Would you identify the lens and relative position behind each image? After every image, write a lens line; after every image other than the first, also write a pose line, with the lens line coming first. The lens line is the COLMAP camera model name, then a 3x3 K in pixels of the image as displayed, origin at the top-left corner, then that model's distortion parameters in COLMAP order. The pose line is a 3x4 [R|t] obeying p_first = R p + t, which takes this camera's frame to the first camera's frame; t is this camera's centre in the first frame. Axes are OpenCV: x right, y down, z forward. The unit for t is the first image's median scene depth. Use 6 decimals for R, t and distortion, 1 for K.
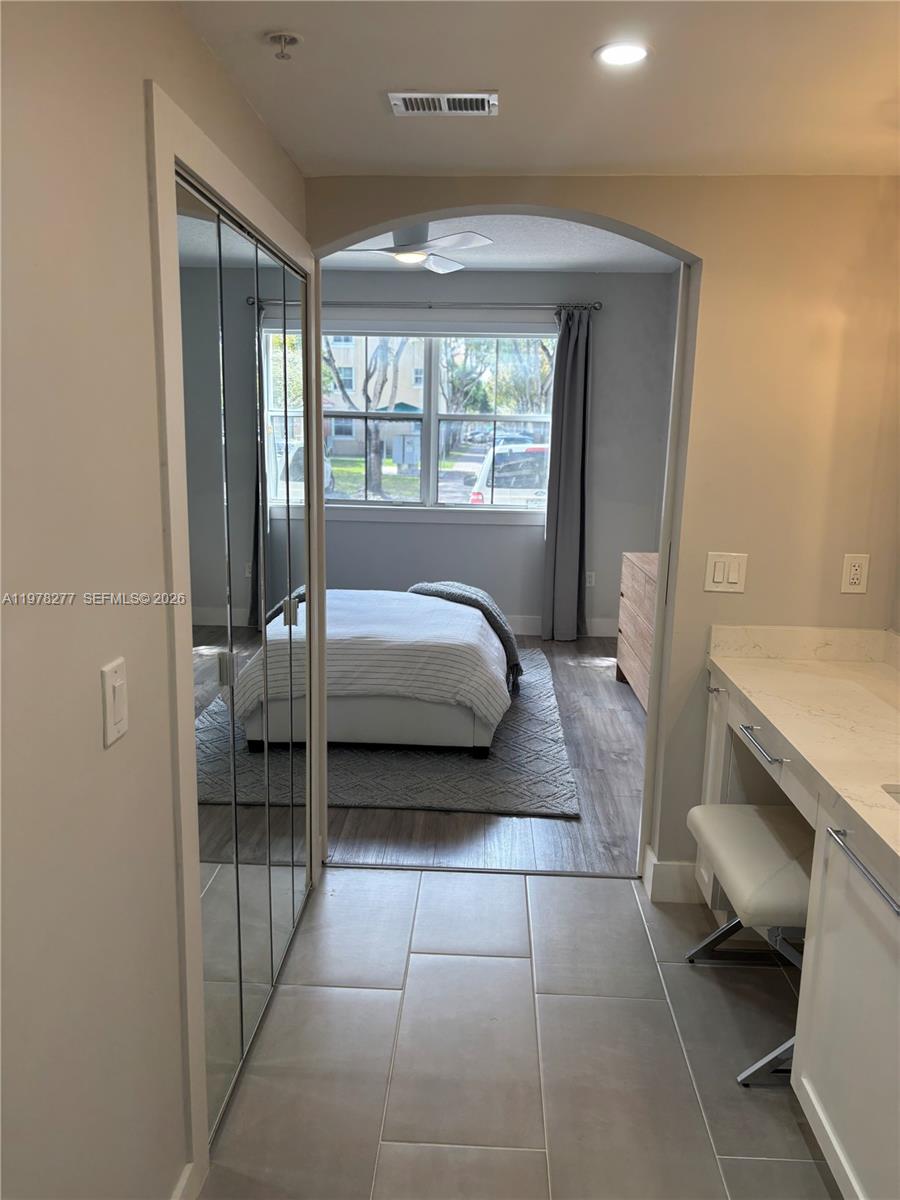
lens RADIAL K [[897.8, 0, 444.2], [0, 897.8, 595.4], [0, 0, 1]] dist [0.112840, -0.175219]
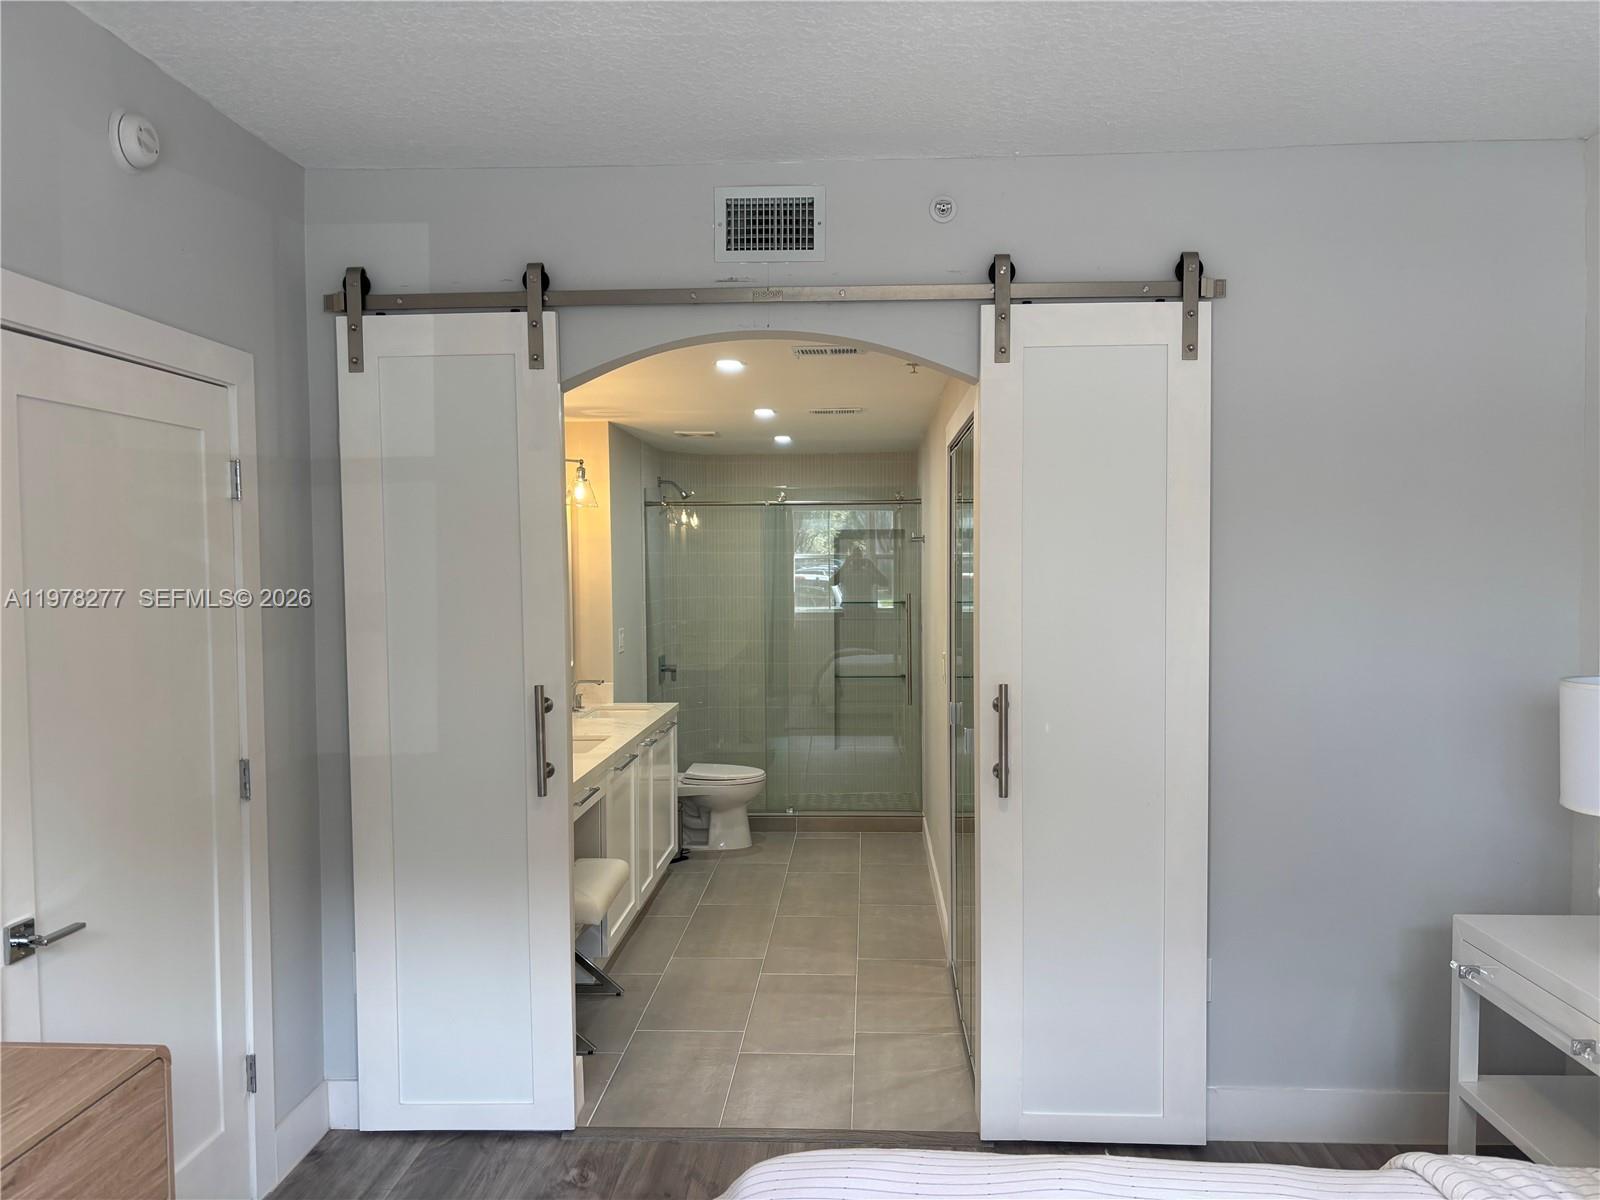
lens RADIAL K [[1212.5, 0, 800.0], [0, 1212.5, 600.0], [0, 0, 1]] dist [0.024579, -0.011911]
pose [[-0.999991, -0.004052, 0.001245, 0.052806], [-0.003679, 0.975513, 0.219912, -0.253002], [-0.002105, 0.219906, -0.975519, 1.313522]]
